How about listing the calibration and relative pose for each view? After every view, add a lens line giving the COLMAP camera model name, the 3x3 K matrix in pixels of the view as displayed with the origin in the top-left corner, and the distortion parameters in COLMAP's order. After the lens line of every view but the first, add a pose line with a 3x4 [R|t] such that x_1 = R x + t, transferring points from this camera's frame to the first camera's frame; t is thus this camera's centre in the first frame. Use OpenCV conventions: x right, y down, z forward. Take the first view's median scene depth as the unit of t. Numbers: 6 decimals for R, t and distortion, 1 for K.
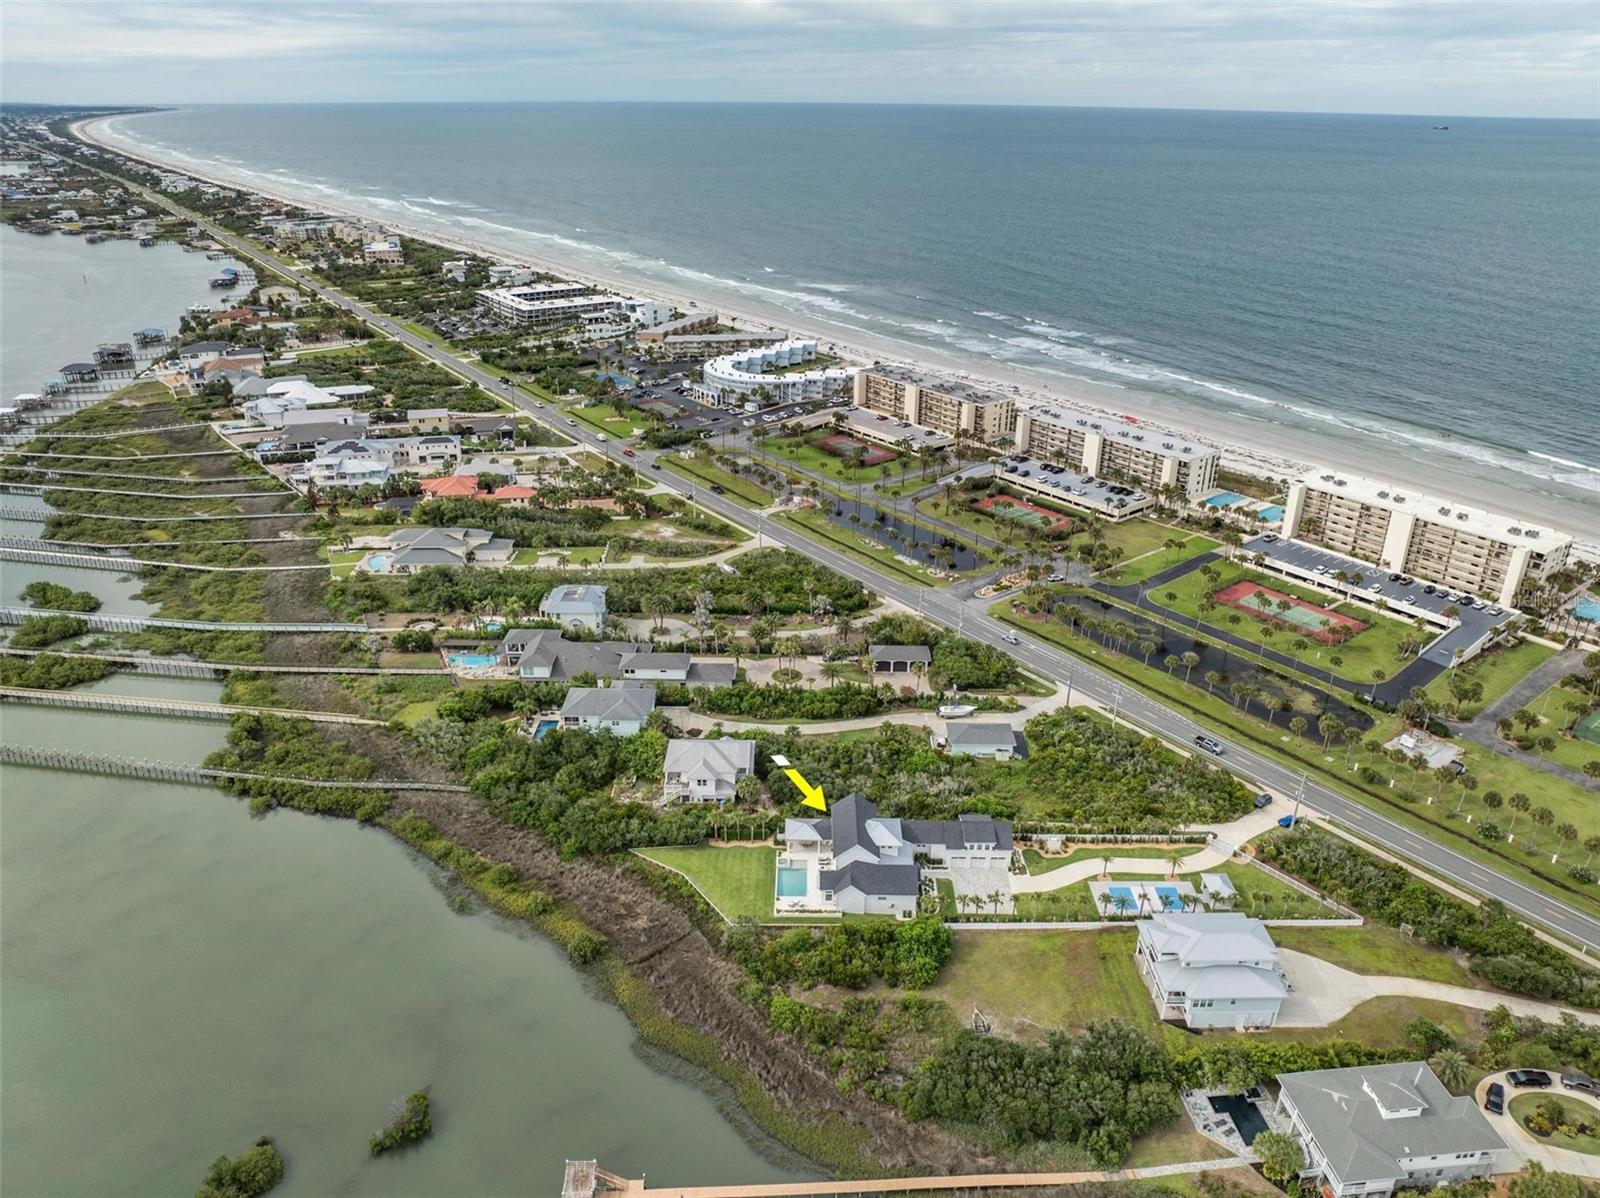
lens RADIAL K [[1129.0, 0, 799.9], [0, 1129.0, 602.6], [0, 0, 1]] dist [-0.046003, 0.014993]
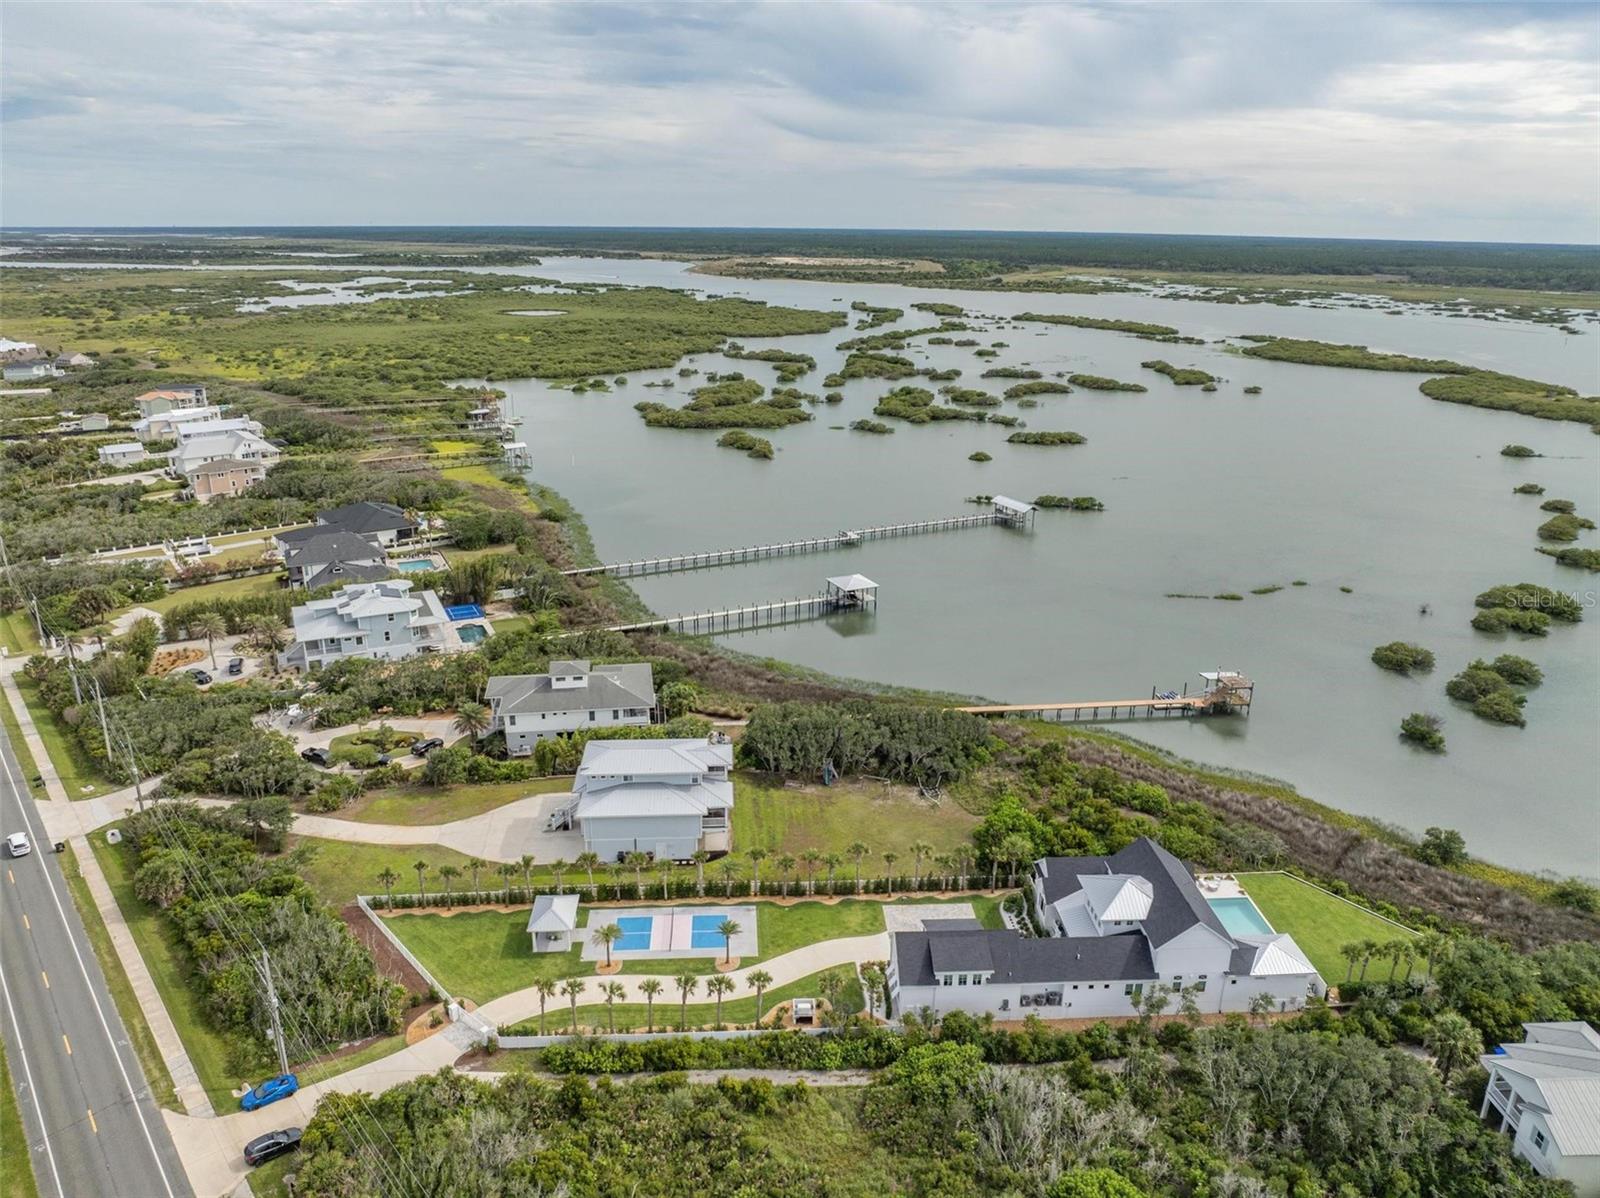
lens RADIAL K [[1129.0, 0, 799.9], [0, 1129.0, 602.6], [0, 0, 1]] dist [-0.046003, 0.014993]
pose [[-0.997075, 0.006884, -0.076119, 0.165420], [-0.046608, 0.734555, 0.676947, -0.179576], [0.060573, 0.678515, -0.732085, 0.805078]]
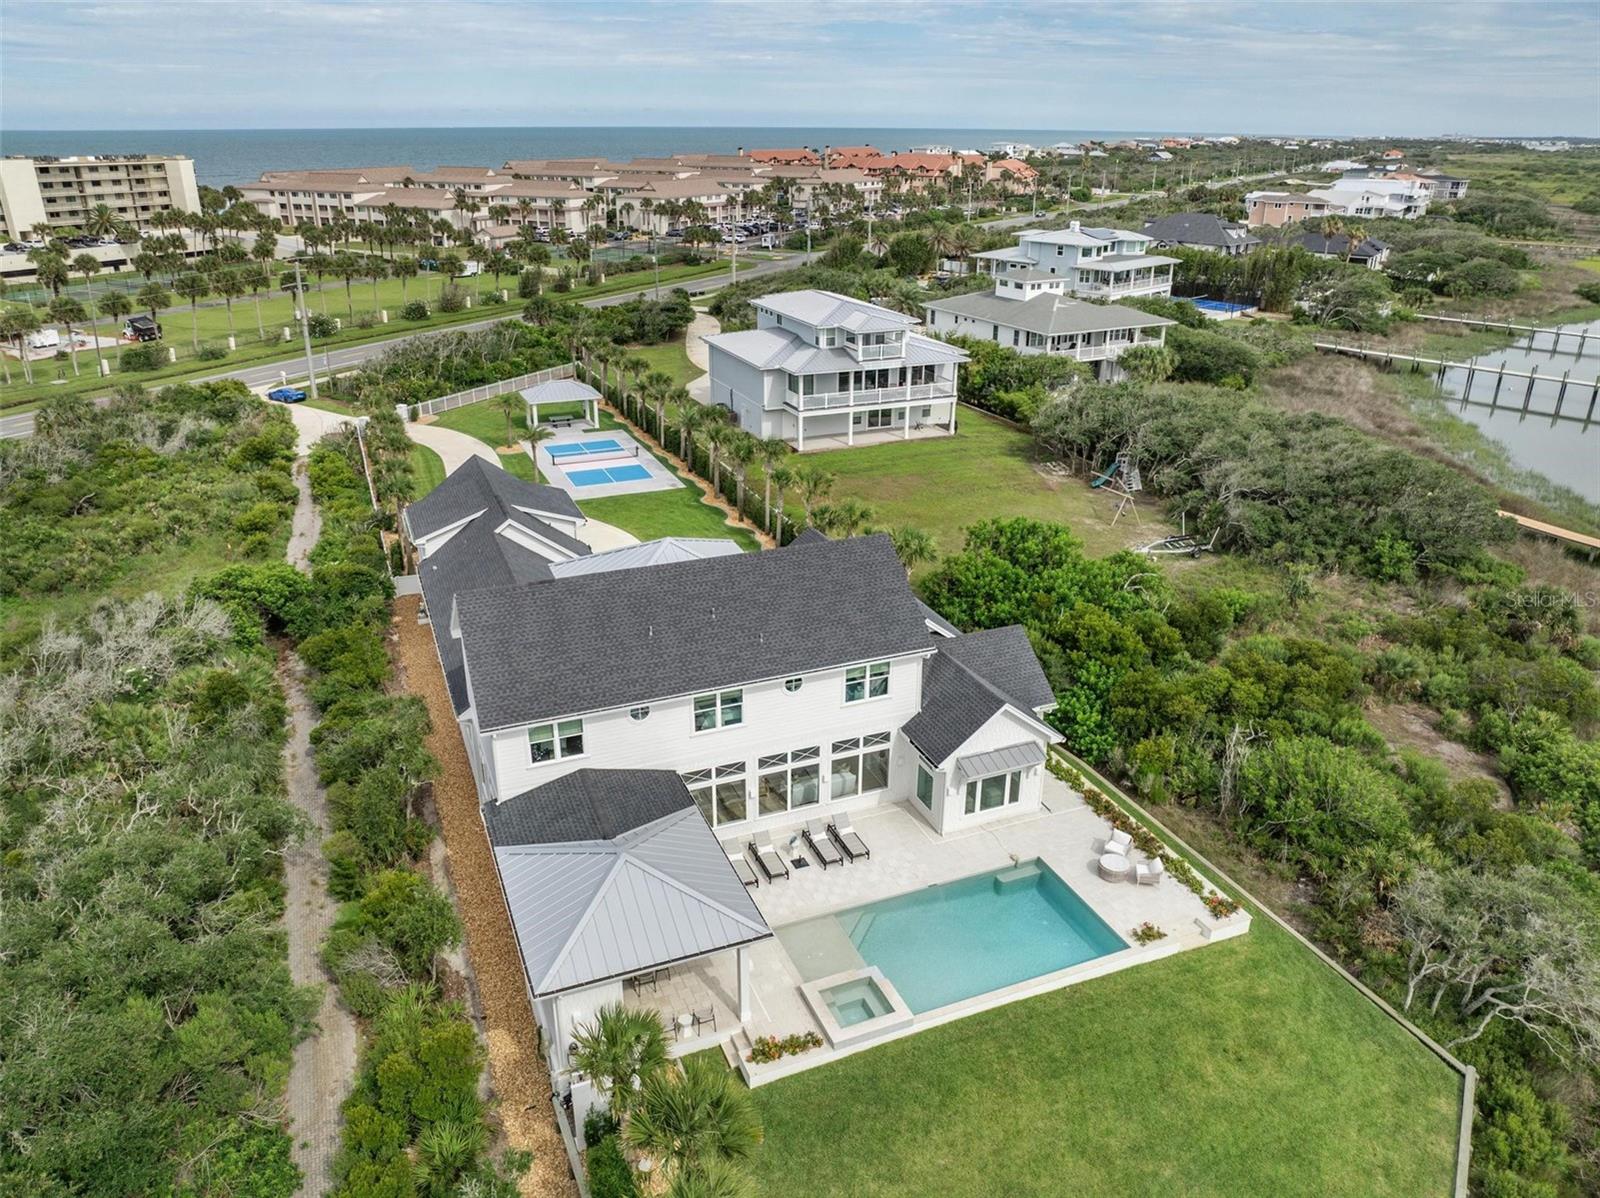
lens RADIAL K [[1129.0, 0, 799.9], [0, 1129.0, 602.6], [0, 0, 1]] dist [-0.046003, 0.014993]
pose [[-0.401164, -0.368623, 0.838561, -0.085548], [0.366650, 0.774300, 0.515778, 0.058354], [-0.839425, 0.514370, -0.175465, 0.627697]]
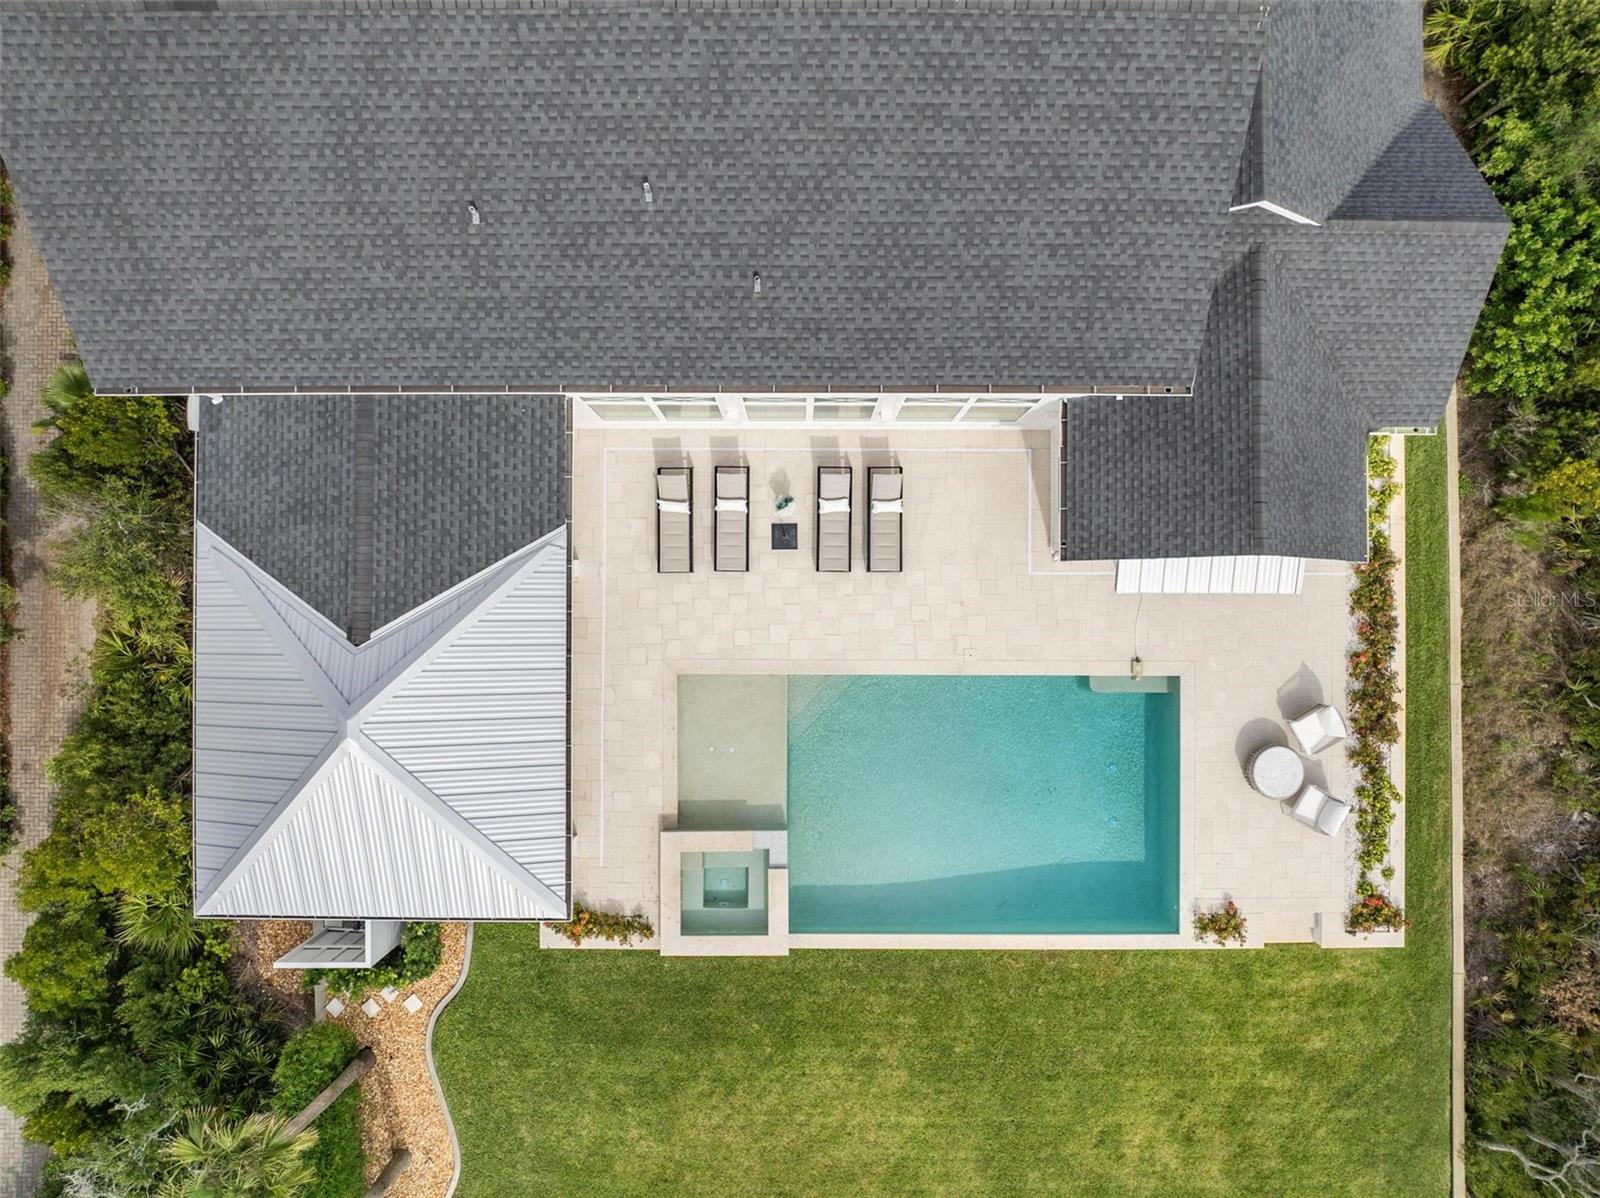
lens RADIAL K [[1124.2, 0, 800.9], [0, 1124.2, 605.1], [0, 0, 1]] dist [-0.039154, 0.006820]
pose [[-0.017917, -0.999838, -0.001435, 0.001280], [0.407544, -0.008614, 0.913145, 0.079306], [-0.913010, 0.015776, 0.407633, 0.591727]]
